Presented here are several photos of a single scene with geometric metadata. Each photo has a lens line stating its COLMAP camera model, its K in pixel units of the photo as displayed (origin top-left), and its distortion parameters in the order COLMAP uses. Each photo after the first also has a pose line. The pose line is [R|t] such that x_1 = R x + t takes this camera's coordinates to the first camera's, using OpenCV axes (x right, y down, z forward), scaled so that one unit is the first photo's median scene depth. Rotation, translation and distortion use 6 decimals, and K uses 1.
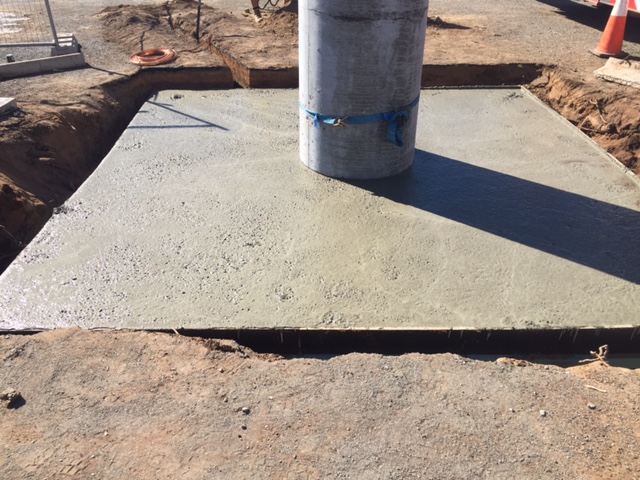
lens RADIAL K [[565.0, 0, 311.8], [0, 565.0, 241.8], [0, 0, 1]] dist [0.106074, -0.141983]
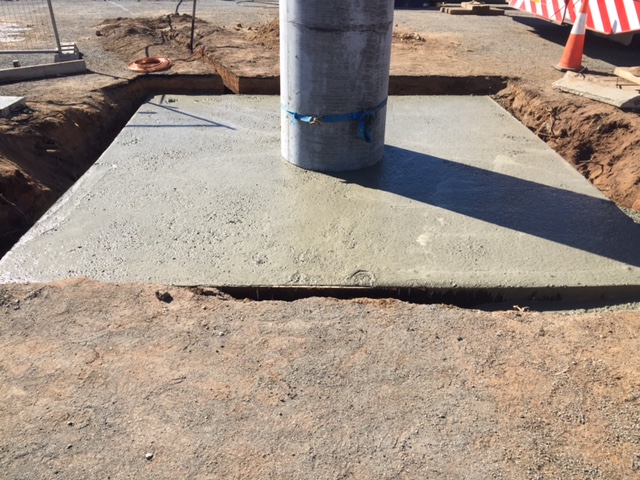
lens RADIAL K [[565.0, 0, 311.8], [0, 565.0, 241.8], [0, 0, 1]] dist [0.106074, -0.141983]
pose [[0.999851, 0.010853, 0.013387, 0.023211], [-0.010493, 0.999589, -0.026682, 0.047672], [-0.013671, 0.026538, 0.999554, -0.097106]]
